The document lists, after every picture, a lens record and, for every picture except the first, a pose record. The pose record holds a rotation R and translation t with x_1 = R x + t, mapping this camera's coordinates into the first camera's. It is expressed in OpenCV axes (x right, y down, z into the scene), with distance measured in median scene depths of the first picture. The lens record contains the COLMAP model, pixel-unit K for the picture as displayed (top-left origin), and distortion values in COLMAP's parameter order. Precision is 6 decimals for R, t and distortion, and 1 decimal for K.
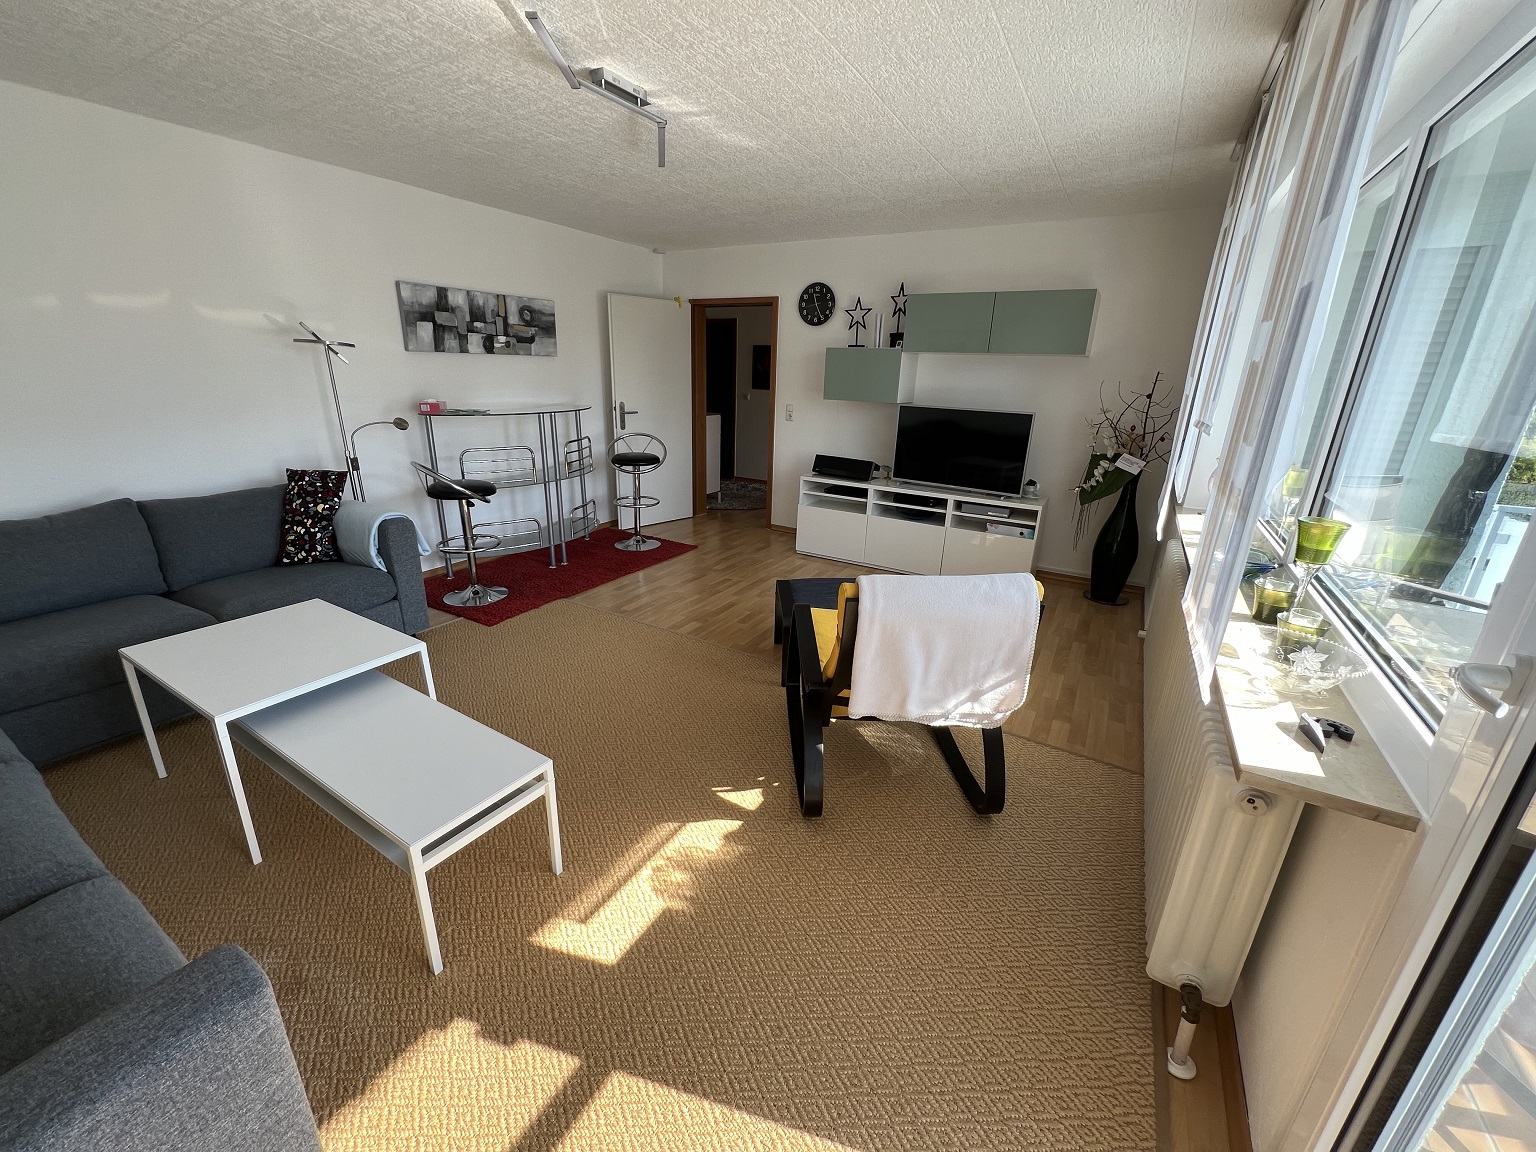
lens RADIAL K [[613.3, 0, 764.5], [0, 613.3, 572.2], [0, 0, 1]] dist [-0.000745, 0.000487]
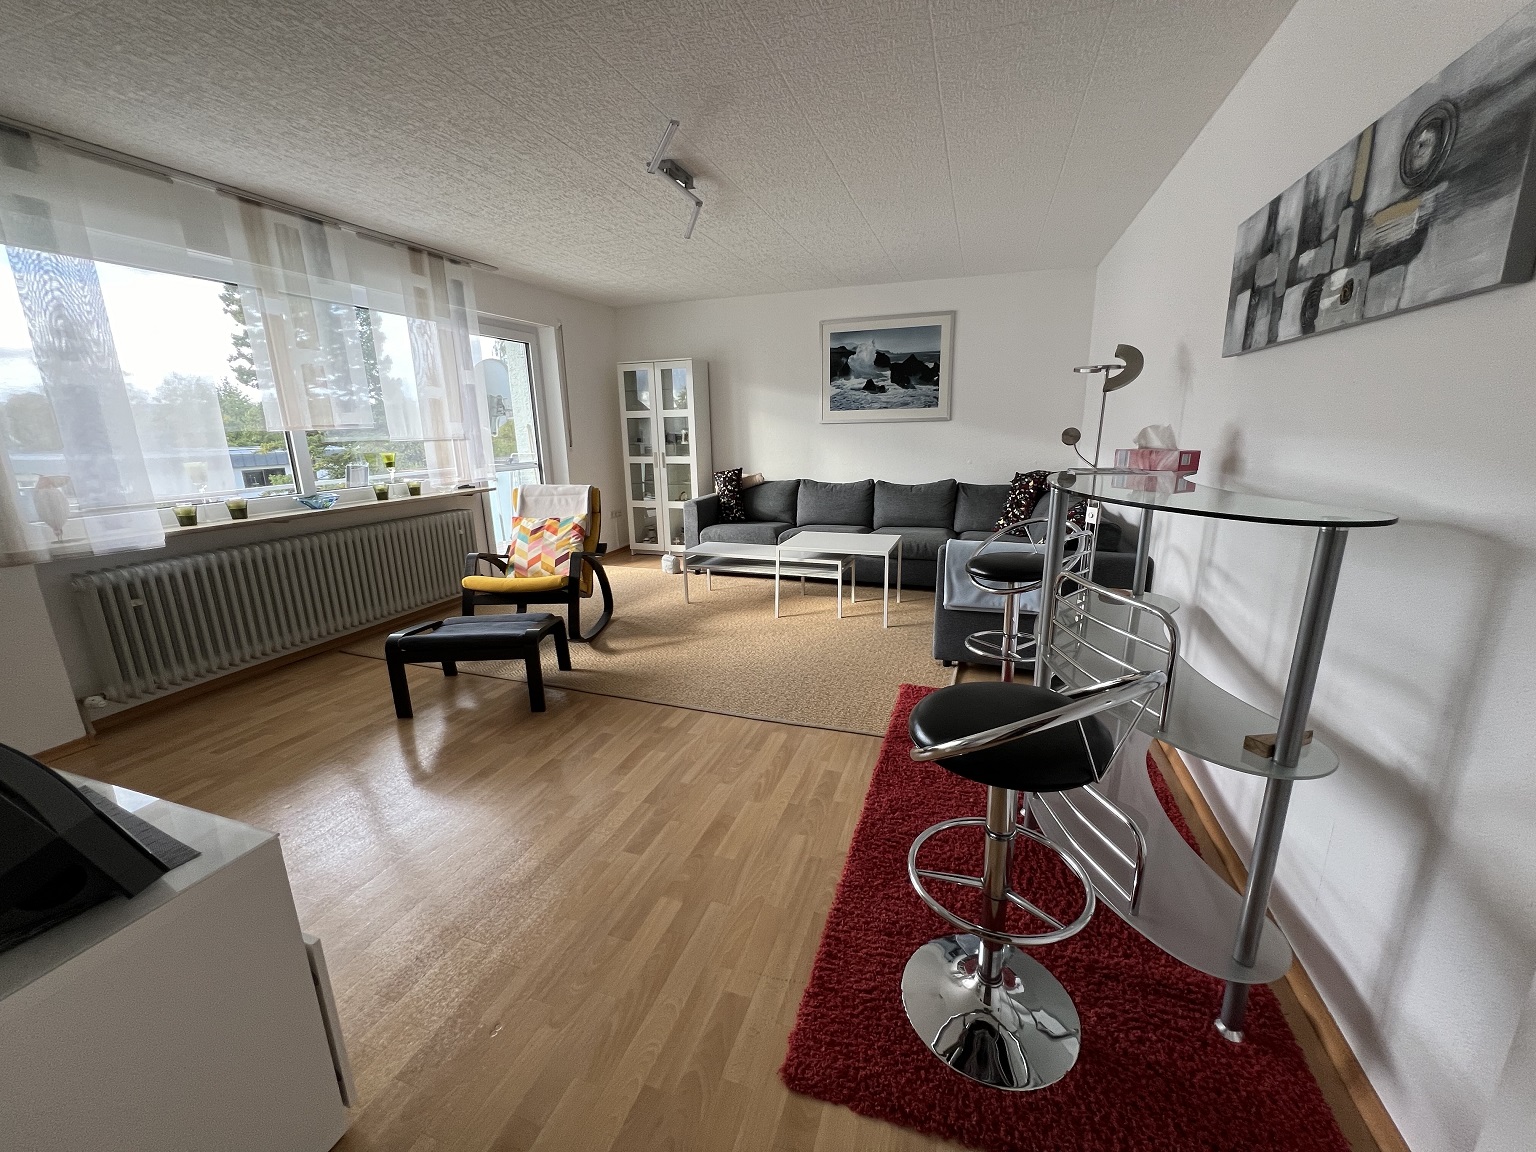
lens RADIAL K [[613.3, 0, 764.4], [0, 613.3, 576.3], [0, 0, 1]] dist [-0.000745, 0.000487]
pose [[-0.980339, 0.037585, -0.193709, -0.076459], [-0.072310, 0.844972, 0.529900, -0.417313], [0.183595, 0.533489, -0.825641, 1.352536]]
